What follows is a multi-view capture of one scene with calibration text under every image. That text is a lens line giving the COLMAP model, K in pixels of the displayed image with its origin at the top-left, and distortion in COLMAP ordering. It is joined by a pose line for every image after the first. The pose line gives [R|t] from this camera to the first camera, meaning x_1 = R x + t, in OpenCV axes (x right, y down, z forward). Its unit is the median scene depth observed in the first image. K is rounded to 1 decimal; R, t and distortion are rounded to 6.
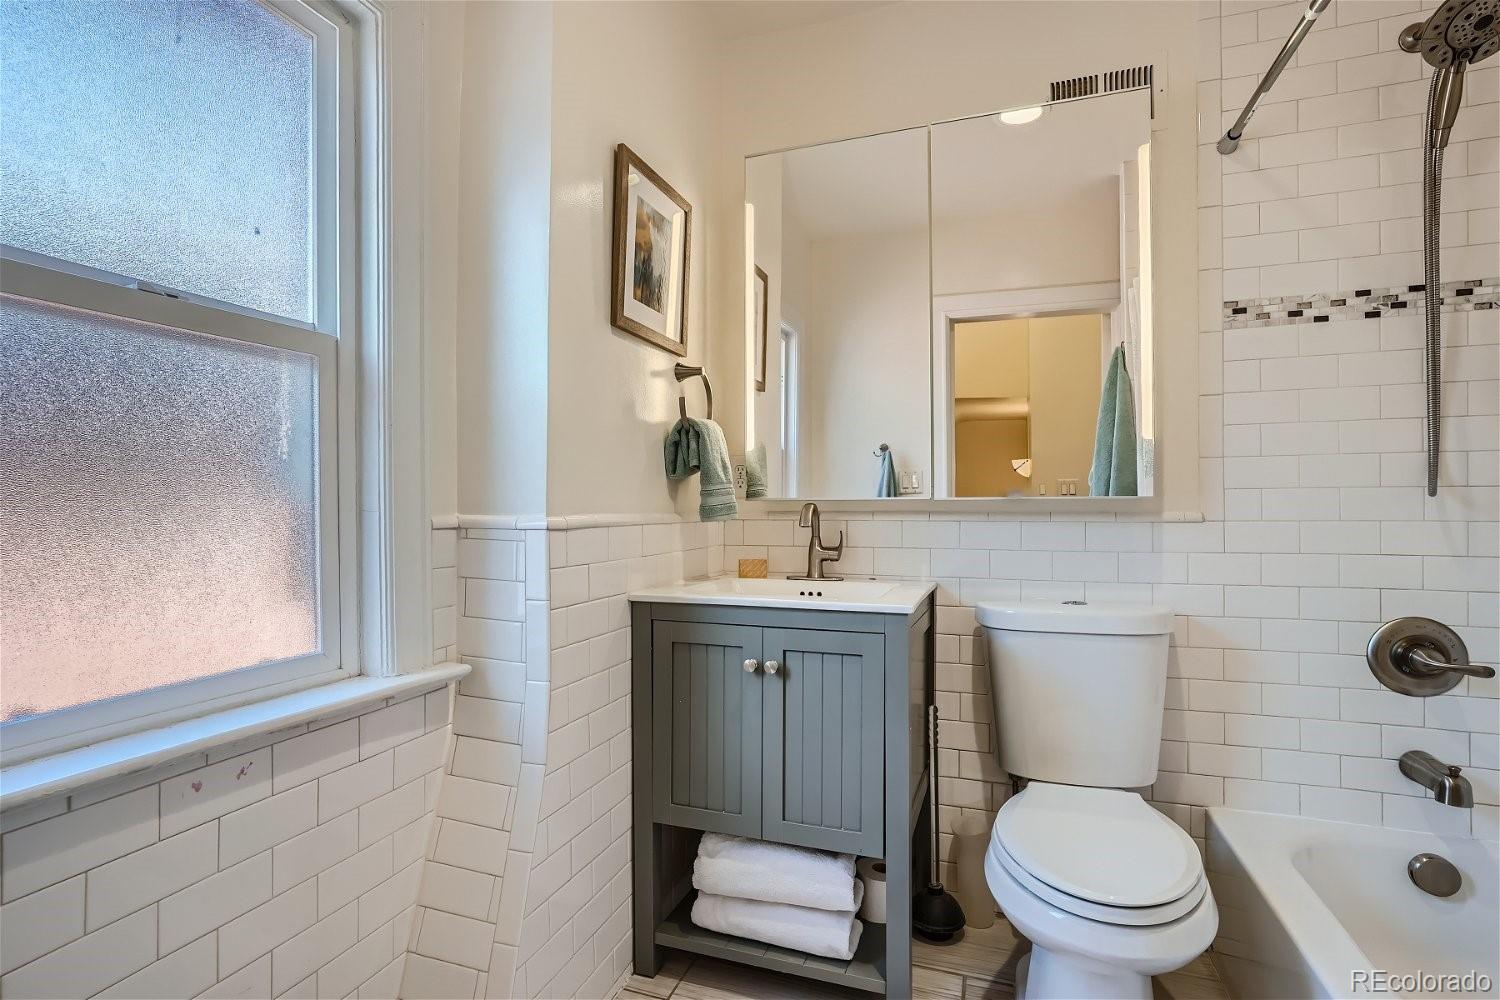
lens RADIAL K [[726.4, 0, 736.6], [0, 726.4, 505.7], [0, 0, 1]] dist [-0.019317, 0.009237]
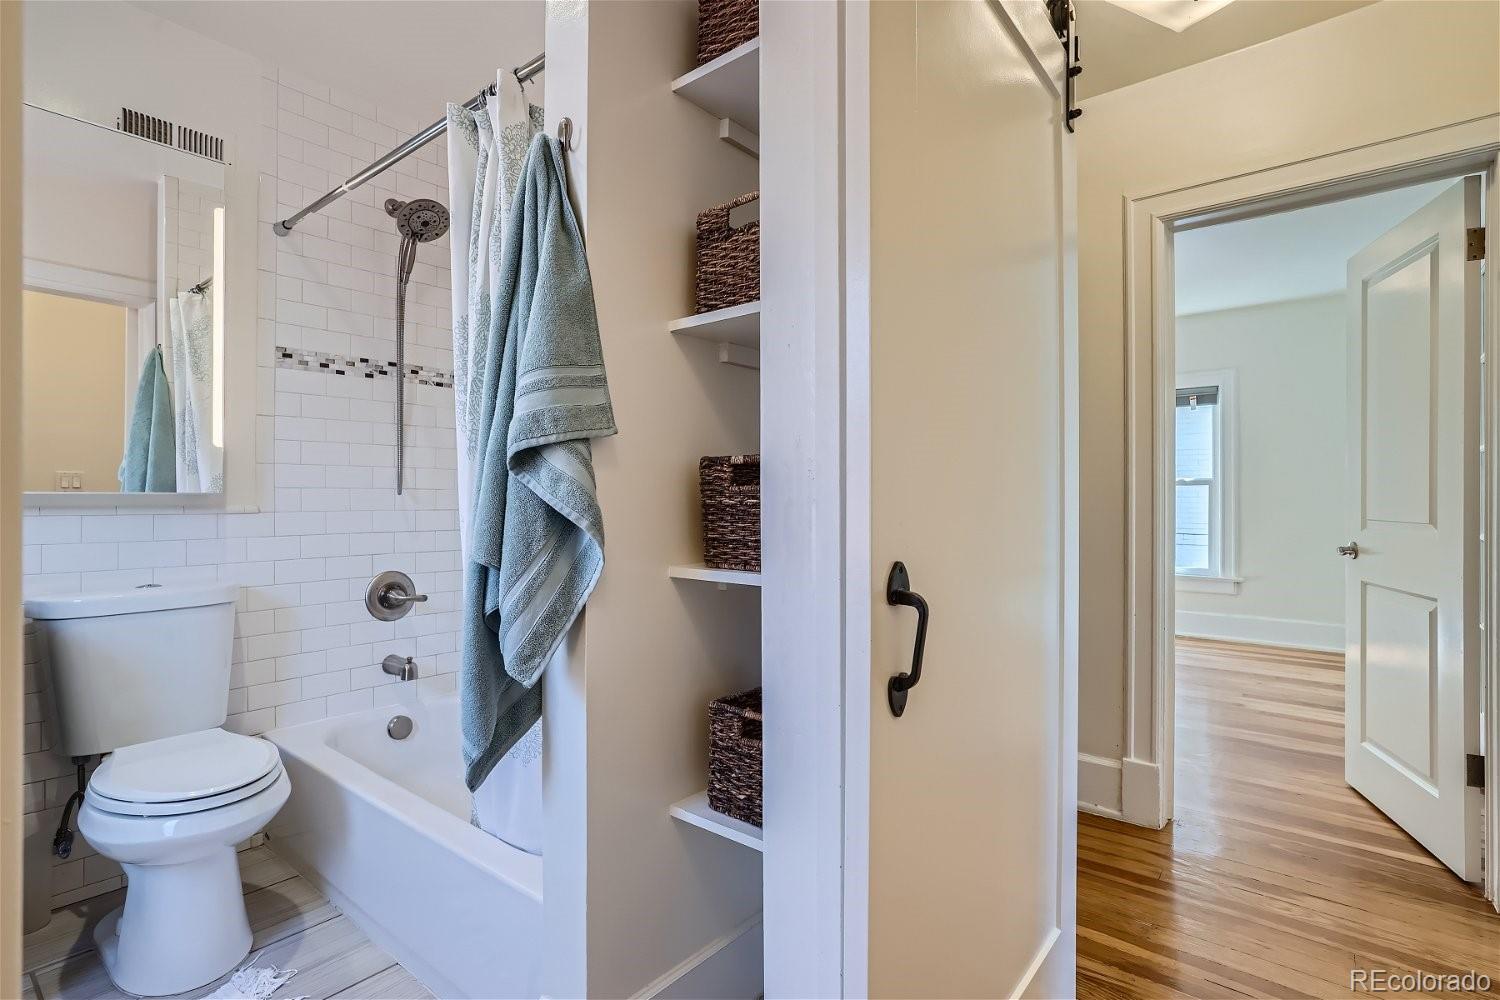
lens RADIAL K [[726.4, 0, 736.5], [0, 726.4, 494.1], [0, 0, 1]] dist [-0.019317, 0.009237]
pose [[0.337561, 0.009763, 0.941253, -0.297416], [-0.000182, 0.999947, -0.010306, 0.001819], [-0.941304, 0.003307, 0.337545, -0.253841]]
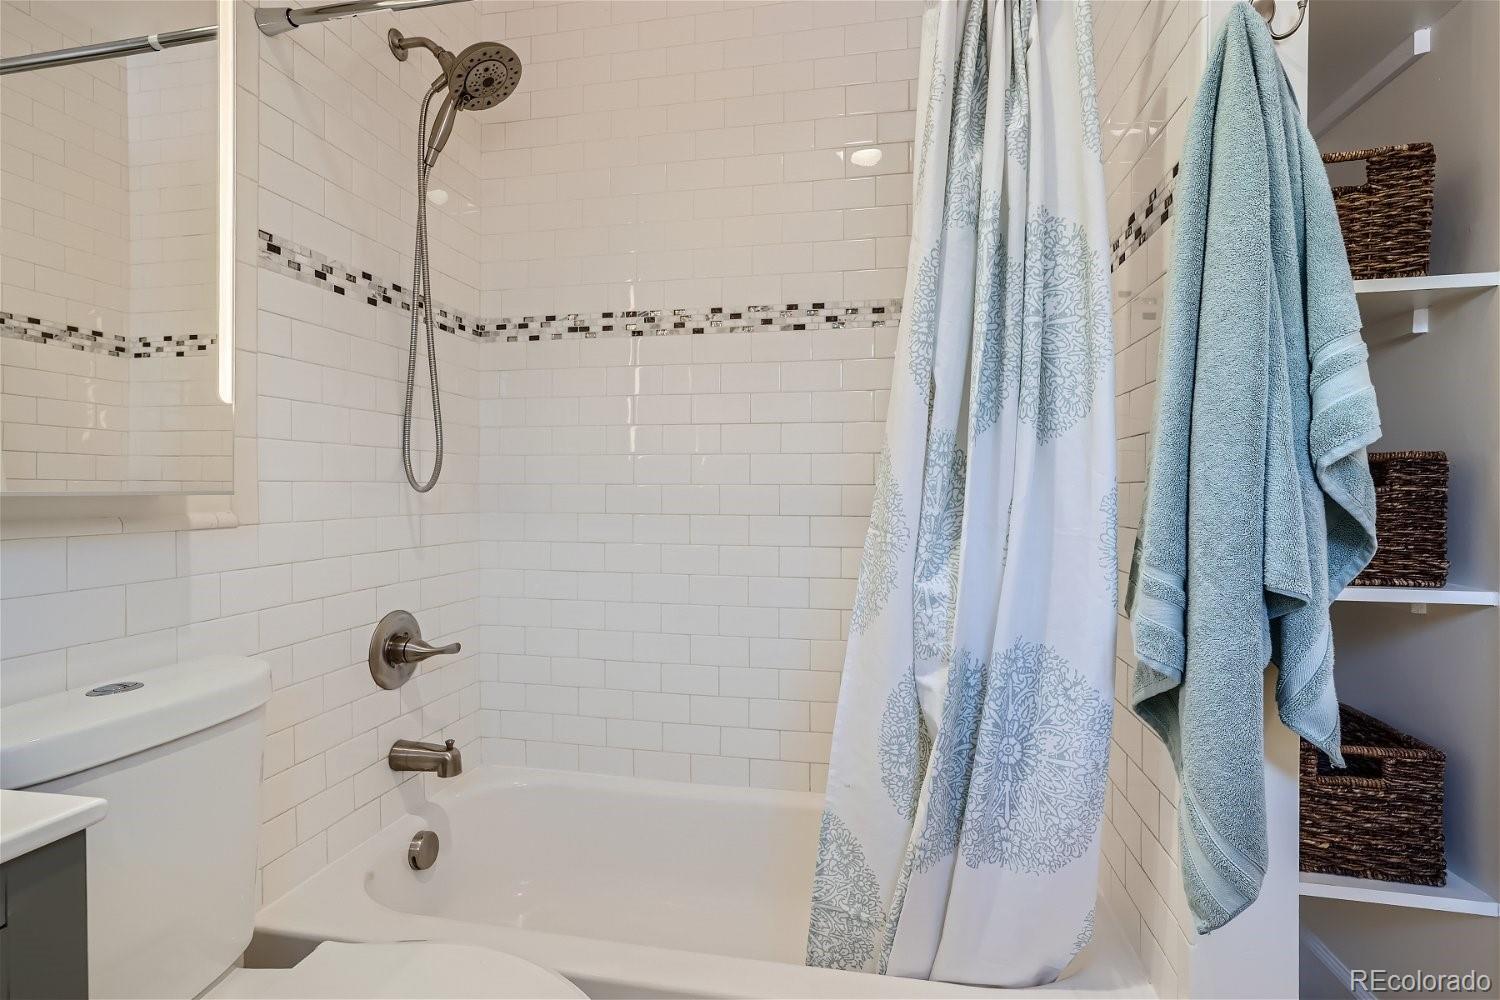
lens RADIAL K [[726.4, 0, 750.4], [0, 726.4, 490.4], [0, 0, 1]] dist [-0.019317, 0.009237]
pose [[-0.154847, 0.002445, 0.987935, -0.142072], [0.000041, 0.999997, -0.002468, -0.012193], [-0.987939, -0.000342, -0.154846, 0.650919]]
